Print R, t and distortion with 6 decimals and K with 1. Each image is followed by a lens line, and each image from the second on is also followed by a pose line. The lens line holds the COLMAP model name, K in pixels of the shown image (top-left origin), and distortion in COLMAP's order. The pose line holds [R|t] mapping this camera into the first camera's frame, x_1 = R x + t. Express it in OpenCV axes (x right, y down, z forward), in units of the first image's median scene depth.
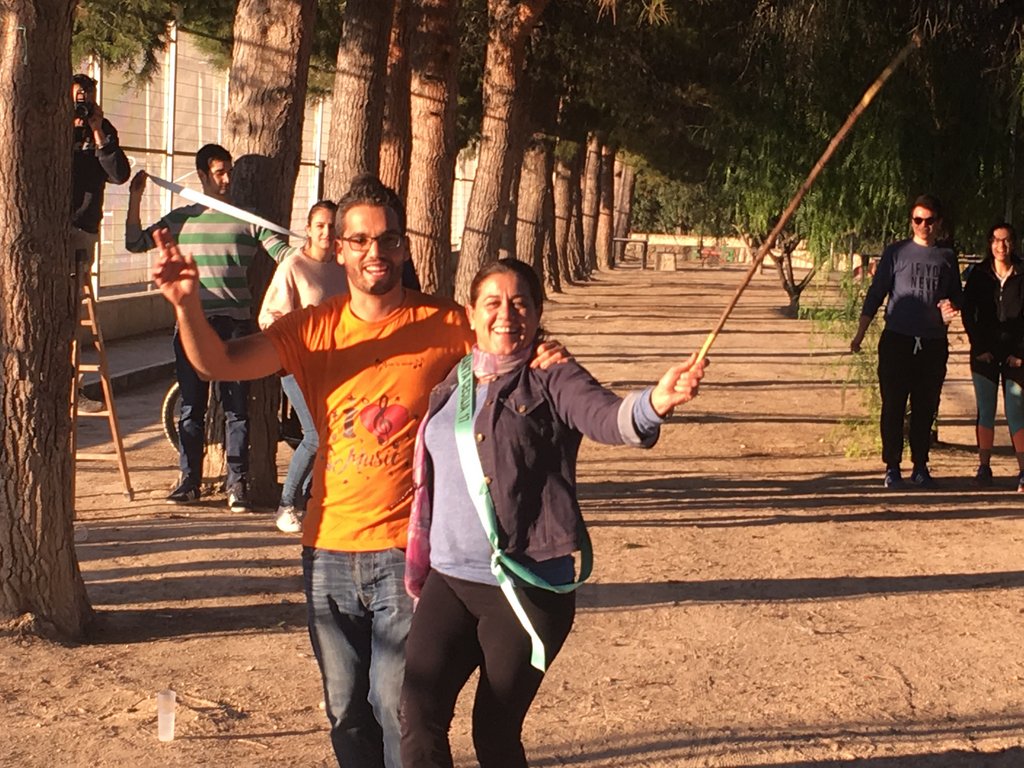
lens RADIAL K [[2471.2, 0, 511.9], [0, 2471.2, 327.3], [0, 0, 1]] dist [0.163015, -0.688489]
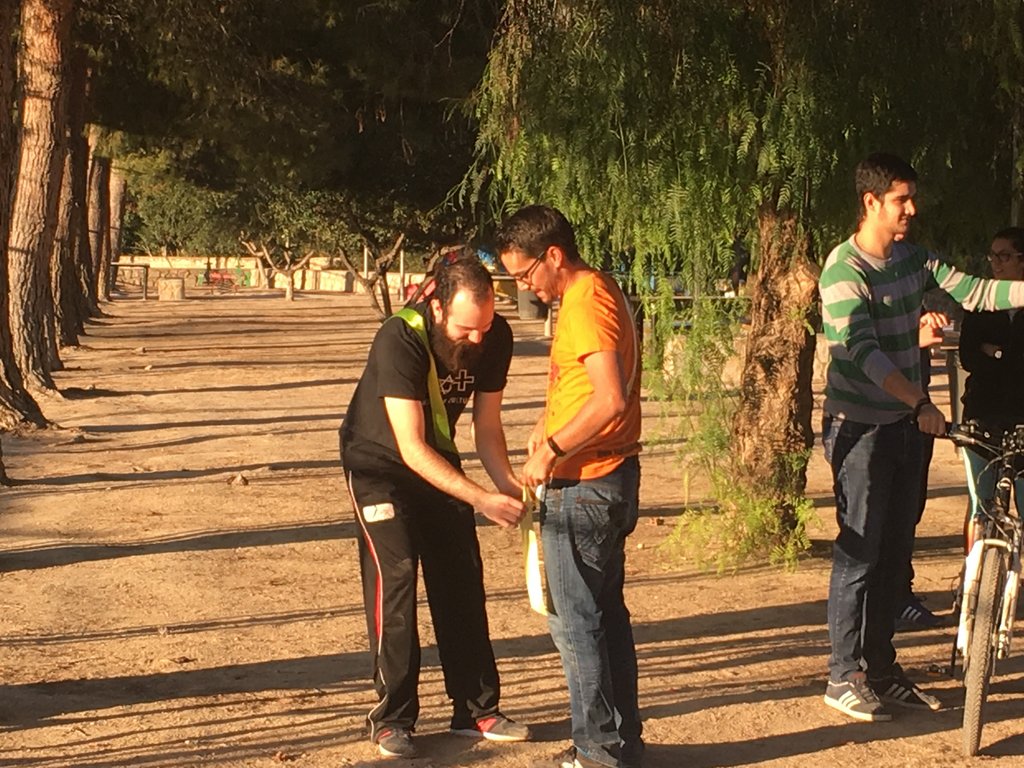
lens RADIAL K [[2805.3, 0, 512.0], [0, 2805.3, 384.0], [0, 0, 1]] dist [0.187047, -1.071116]
pose [[0.978257, -0.040423, 0.203421, -0.060990], [0.038534, 0.999170, 0.013244, -0.009986], [-0.203787, -0.005118, 0.979002, 0.198711]]
